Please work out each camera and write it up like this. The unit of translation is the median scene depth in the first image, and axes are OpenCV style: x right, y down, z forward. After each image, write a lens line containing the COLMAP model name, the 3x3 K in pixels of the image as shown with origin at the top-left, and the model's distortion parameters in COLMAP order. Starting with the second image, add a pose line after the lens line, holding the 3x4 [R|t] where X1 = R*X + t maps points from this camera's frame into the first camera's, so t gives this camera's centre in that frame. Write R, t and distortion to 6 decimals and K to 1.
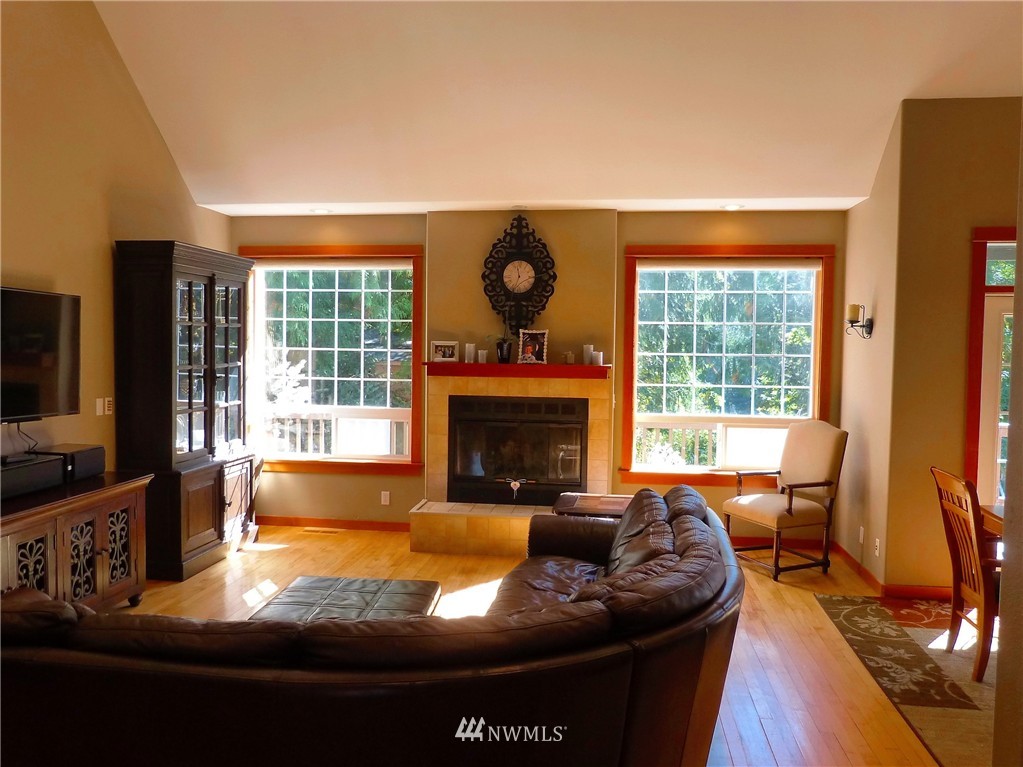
lens RADIAL K [[813.8, 0, 507.7], [0, 813.8, 385.5], [0, 0, 1]] dist [-0.004099, 0.008522]
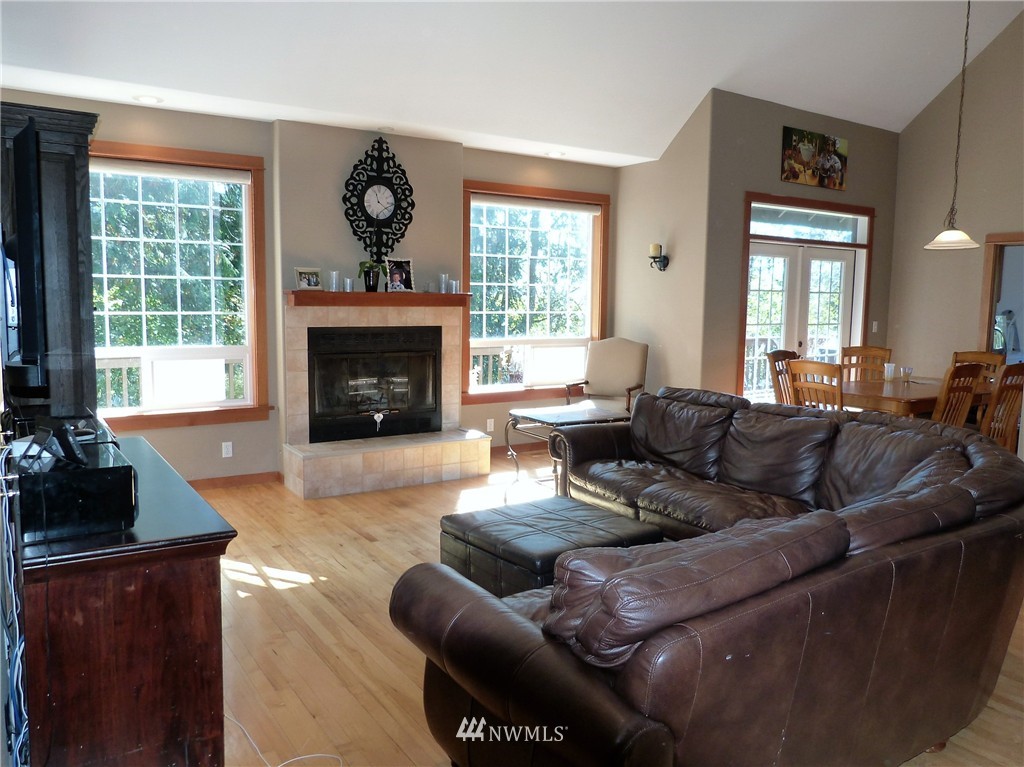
lens RADIAL K [[792.9, 0, 518.2], [0, 792.9, 380.7], [0, 0, 1]] dist [-0.035783, 0.034879]
pose [[0.752968, -0.073854, 0.653900, -0.492808], [0.028632, 0.996418, 0.079570, 0.007787], [-0.657434, -0.041191, 0.752385, 0.176559]]
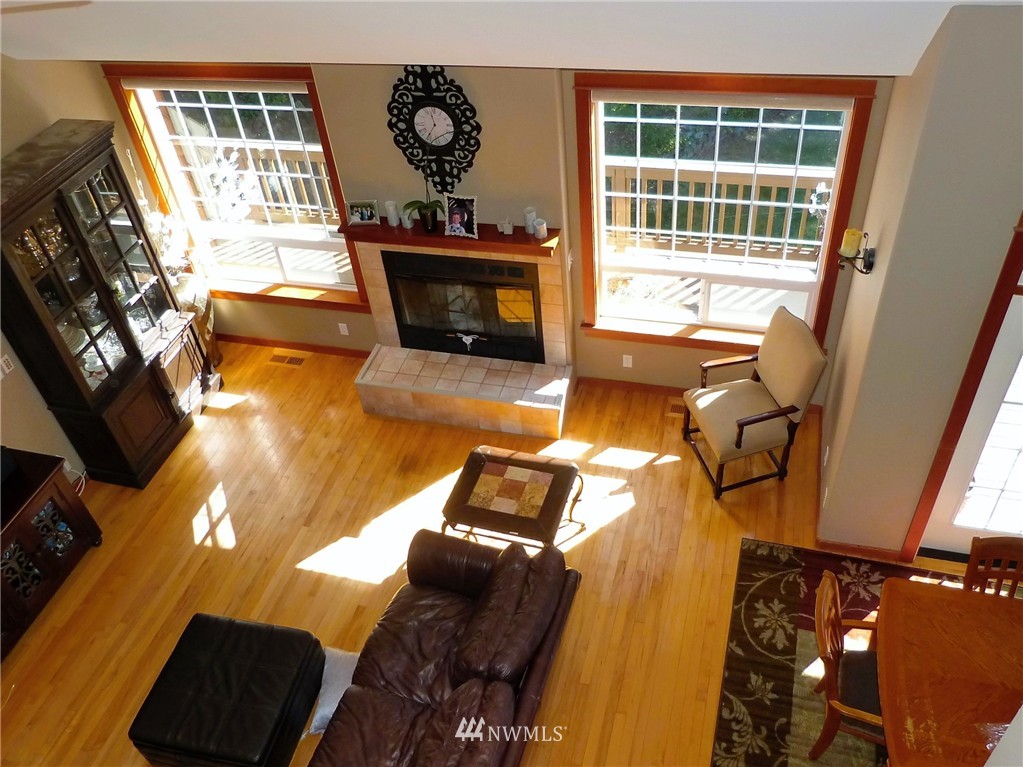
lens RADIAL K [[862.1, 0, 505.9], [0, 862.1, 381.6], [0, 0, 1]] dist [-0.016307, -0.000834]
pose [[0.982245, 0.022068, -0.186301, 0.235541], [0.100331, 0.777318, 0.621056, -0.441868], [0.158521, -0.628721, 0.761302, 0.249117]]
